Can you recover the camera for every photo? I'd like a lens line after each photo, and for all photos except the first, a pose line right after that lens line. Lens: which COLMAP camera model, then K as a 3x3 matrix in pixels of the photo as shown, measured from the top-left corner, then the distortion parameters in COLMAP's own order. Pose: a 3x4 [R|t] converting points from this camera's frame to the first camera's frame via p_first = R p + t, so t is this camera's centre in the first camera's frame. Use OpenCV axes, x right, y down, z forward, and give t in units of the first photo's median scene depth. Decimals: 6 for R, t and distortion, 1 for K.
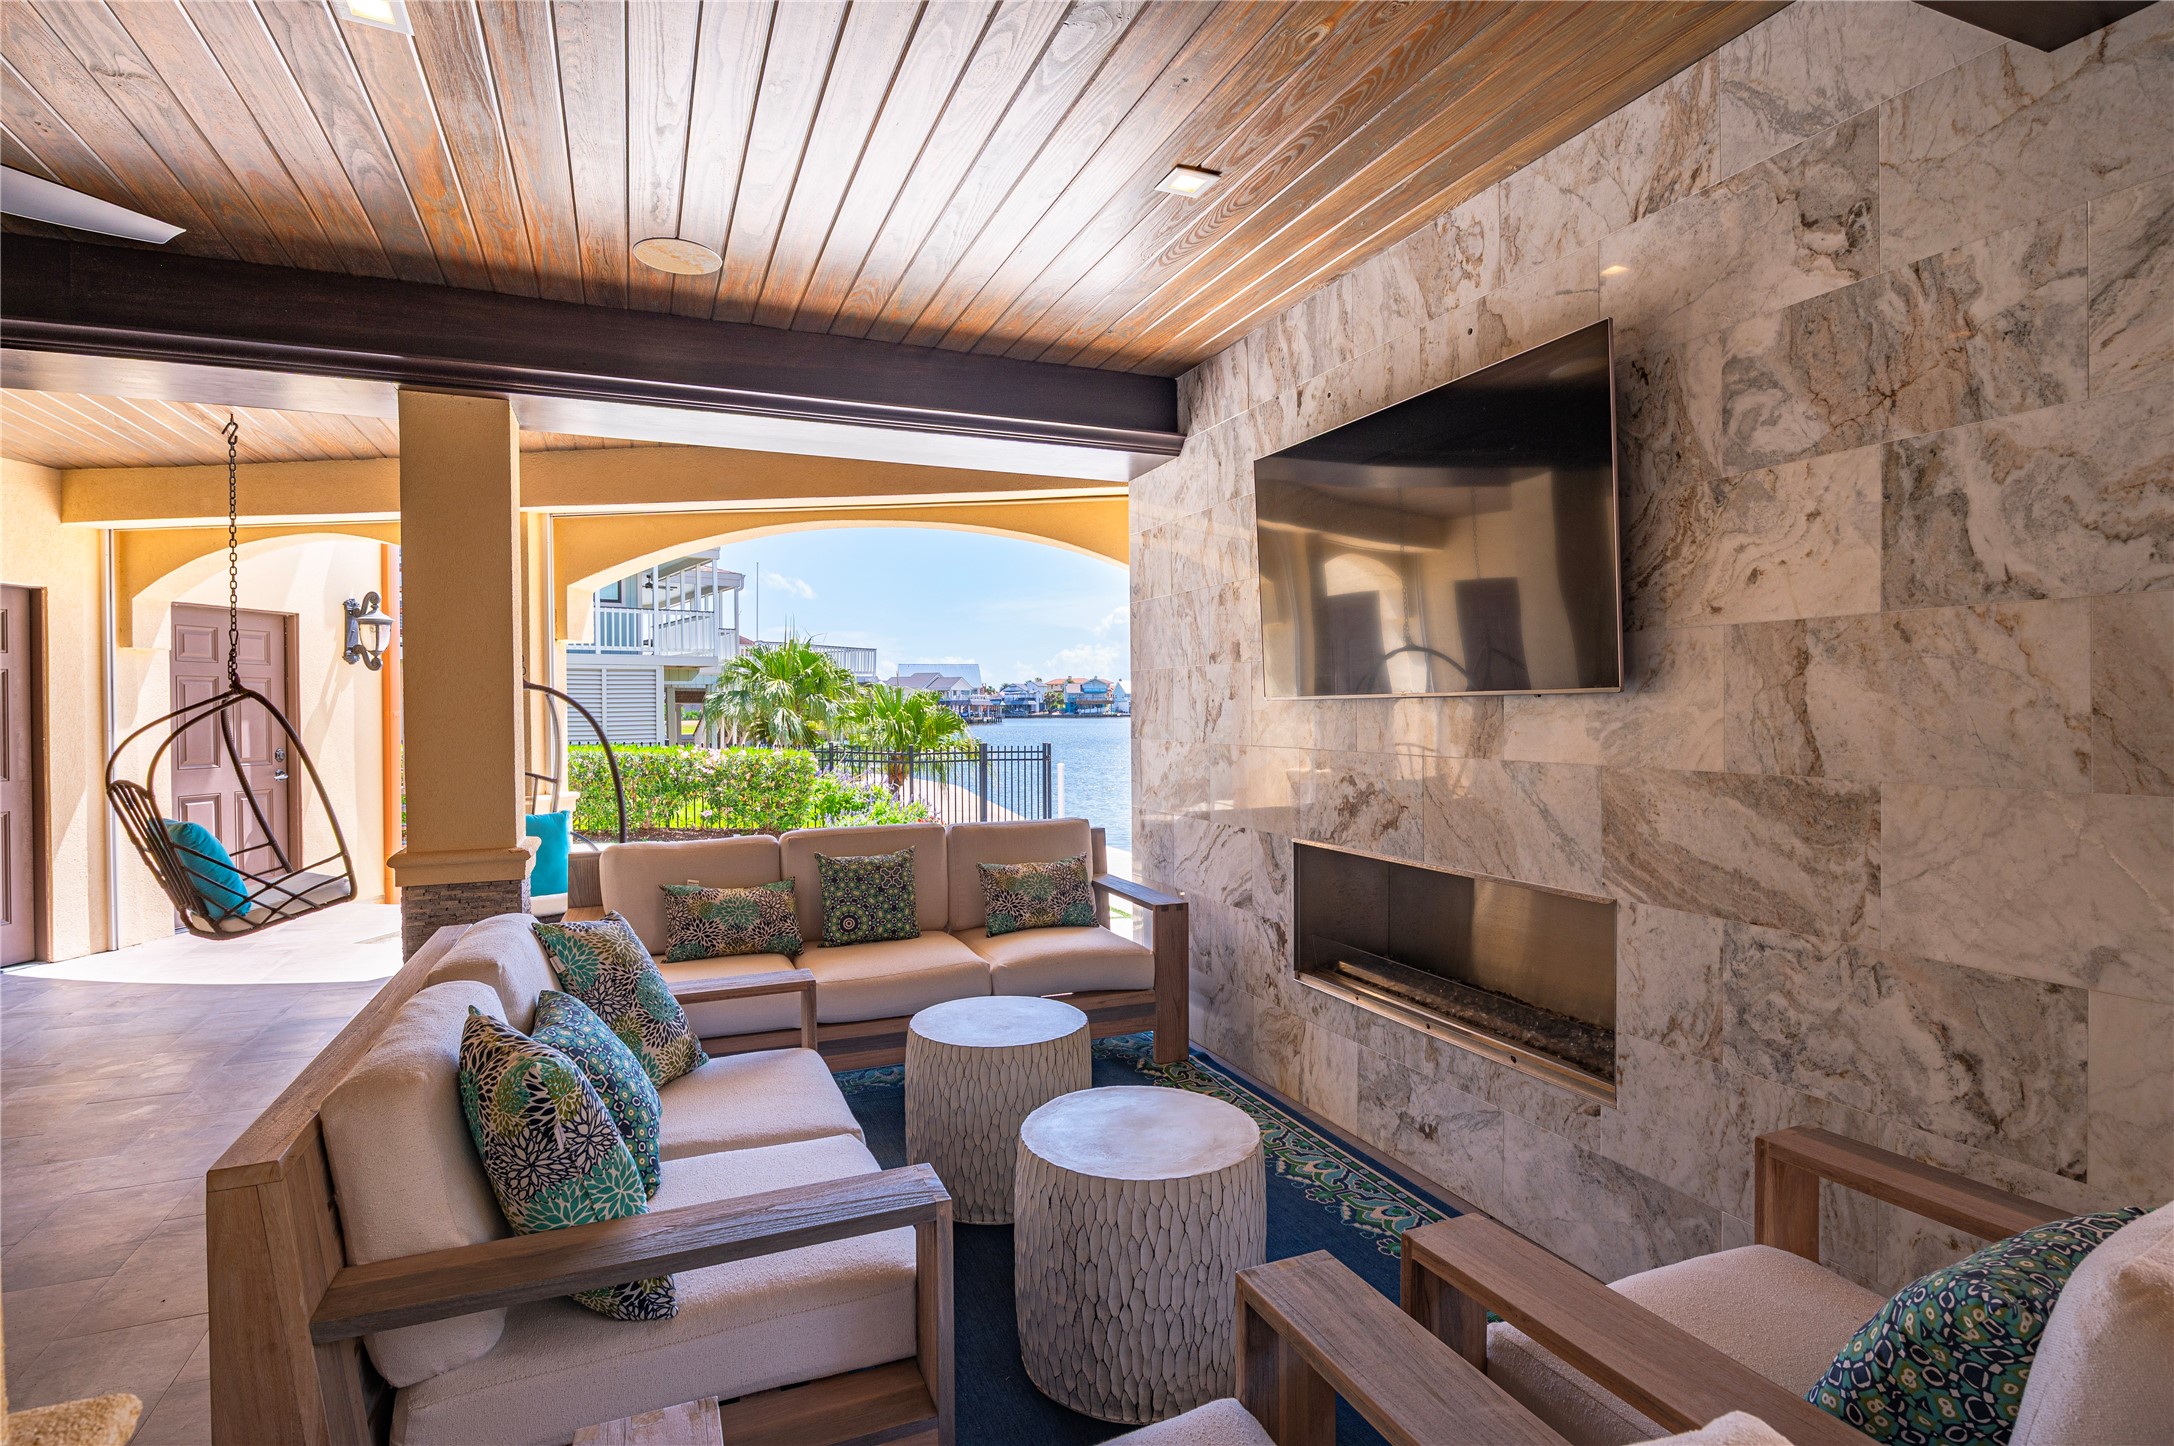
lens RADIAL K [[1068.3, 0, 1095.6], [0, 1068.3, 716.1], [0, 0, 1]] dist [-0.007694, -0.001125]
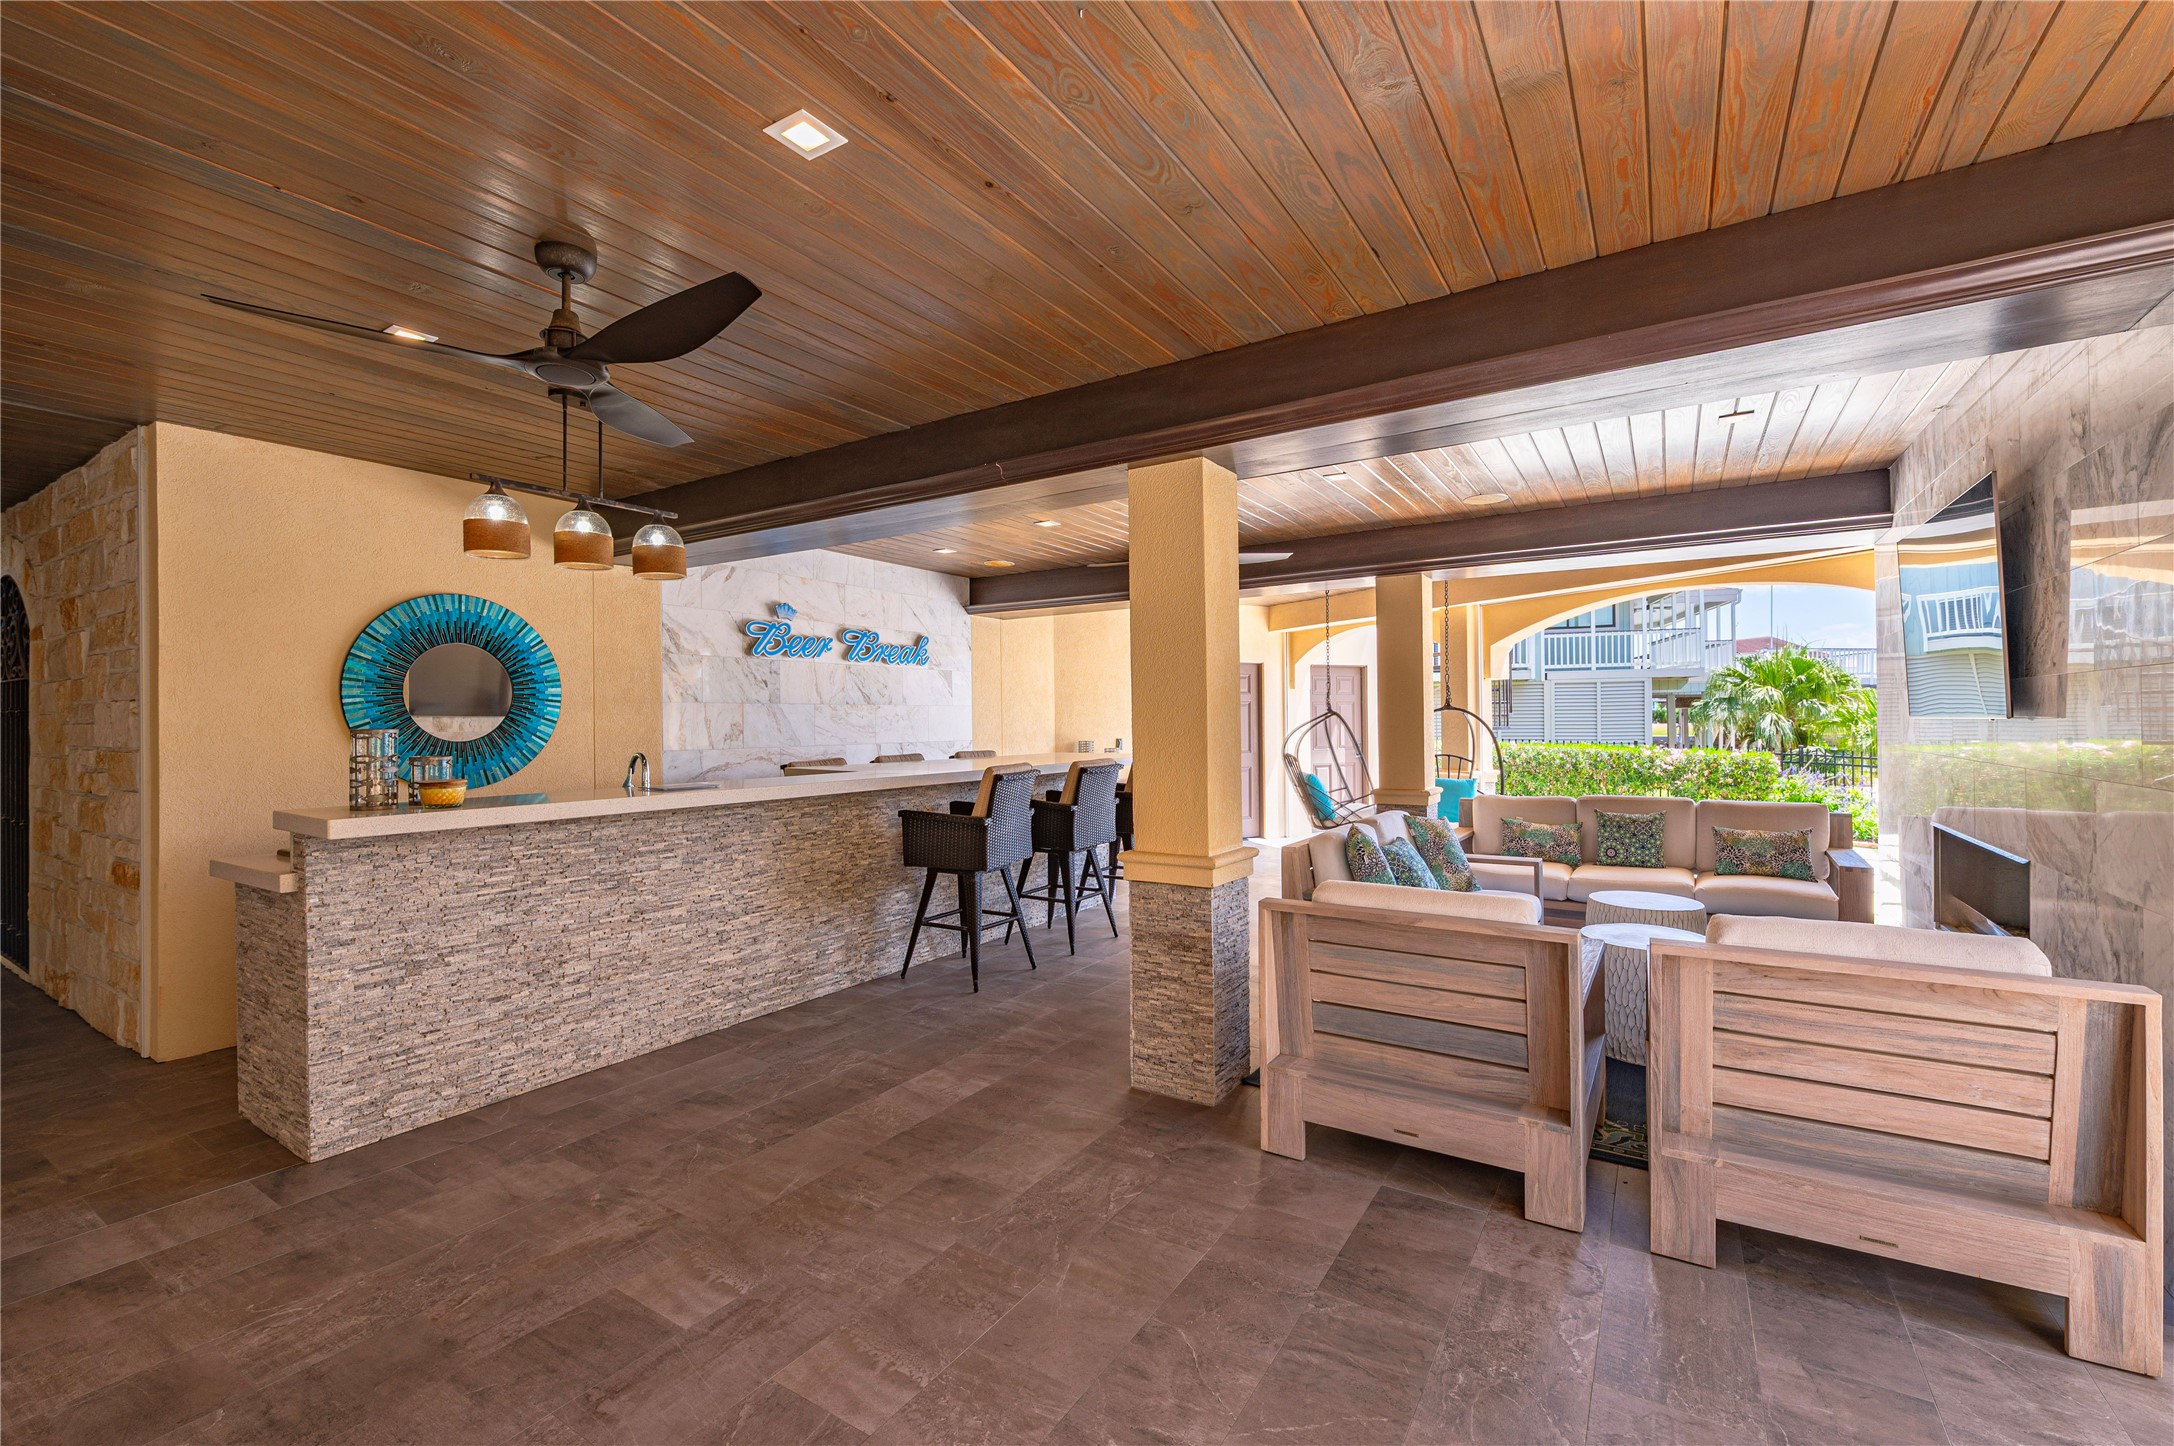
lens RADIAL K [[929.1, 0, 1088.1], [0, 929.1, 720.6], [0, 0, 1]] dist [-0.000908, -0.000866]
pose [[0.560069, 0.002278, -0.828443, 0.297043], [0.000099, 0.999996, 0.002817, -0.008185], [0.828446, -0.001660, 0.560067, -0.279731]]
